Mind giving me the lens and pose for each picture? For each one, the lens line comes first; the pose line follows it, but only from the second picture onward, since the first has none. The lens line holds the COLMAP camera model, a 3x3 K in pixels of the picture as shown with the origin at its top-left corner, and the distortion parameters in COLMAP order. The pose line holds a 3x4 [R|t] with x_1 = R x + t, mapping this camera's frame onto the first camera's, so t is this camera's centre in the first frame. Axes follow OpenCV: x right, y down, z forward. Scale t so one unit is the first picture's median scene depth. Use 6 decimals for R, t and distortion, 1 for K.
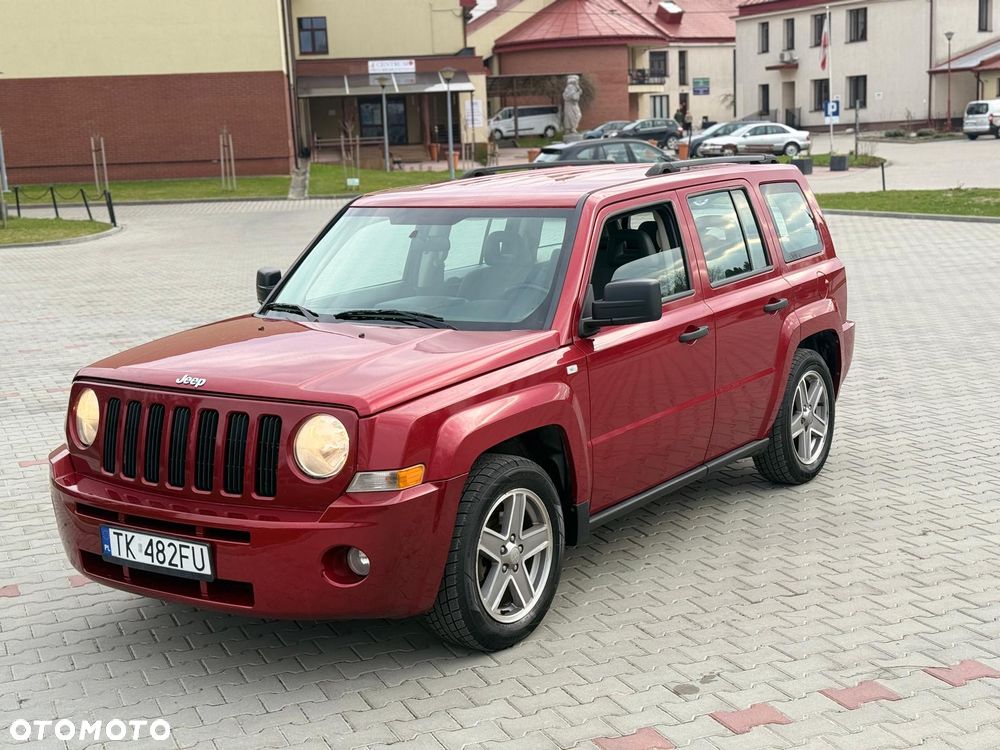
lens RADIAL K [[1396.8, 0, 500.0], [0, 1396.8, 375.0], [0, 0, 1]] dist [0.175085, -0.103745]
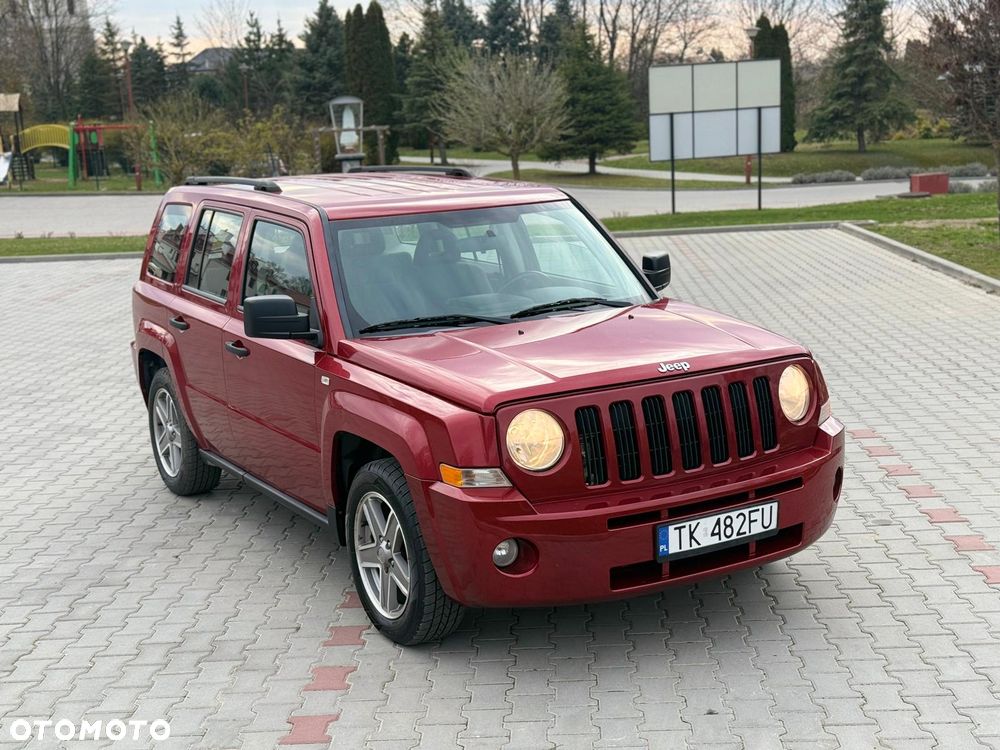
lens RADIAL K [[1392.2, 0, 505.5], [0, 1392.2, 378.6], [0, 0, 1]] dist [0.169501, 0.033478]
pose [[0.413148, -0.151636, 0.897951, -1.217444], [0.184038, 0.979597, 0.080748, -0.094878], [-0.891874, 0.131896, 0.432625, 0.686922]]
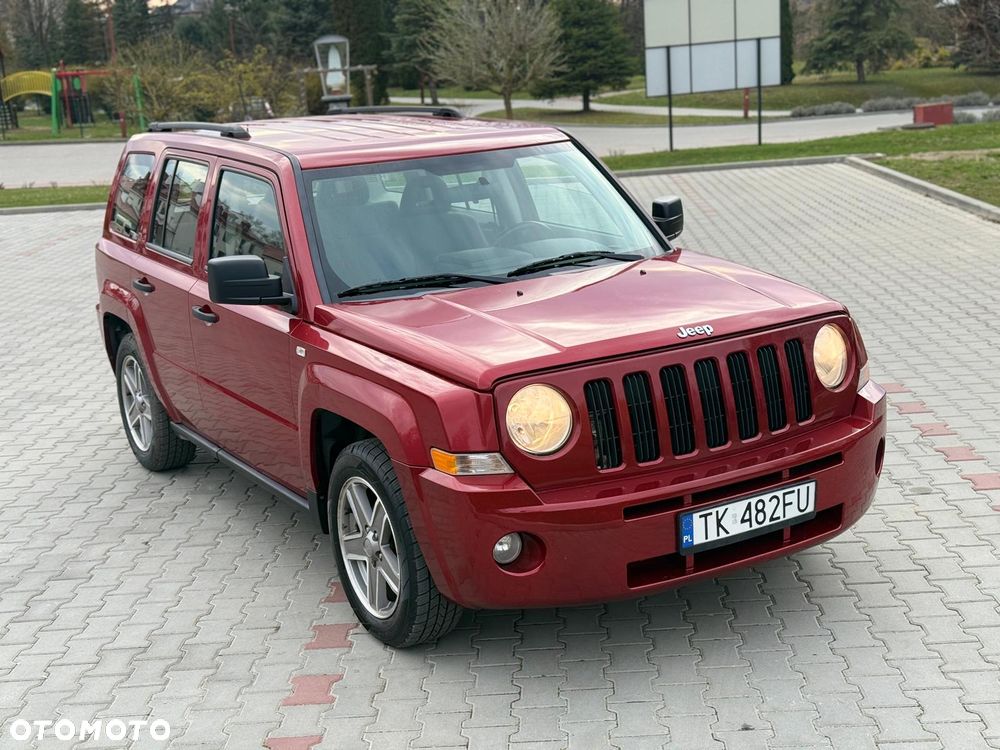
lens RADIAL K [[1396.8, 0, 500.0], [0, 1396.8, 375.0], [0, 0, 1]] dist [0.175085, -0.103745]
pose [[0.411251, -0.194338, 0.890565, -1.104096], [0.203304, 0.971953, 0.118216, -0.102716], [-0.888561, 0.132439, 0.439226, 0.738798]]
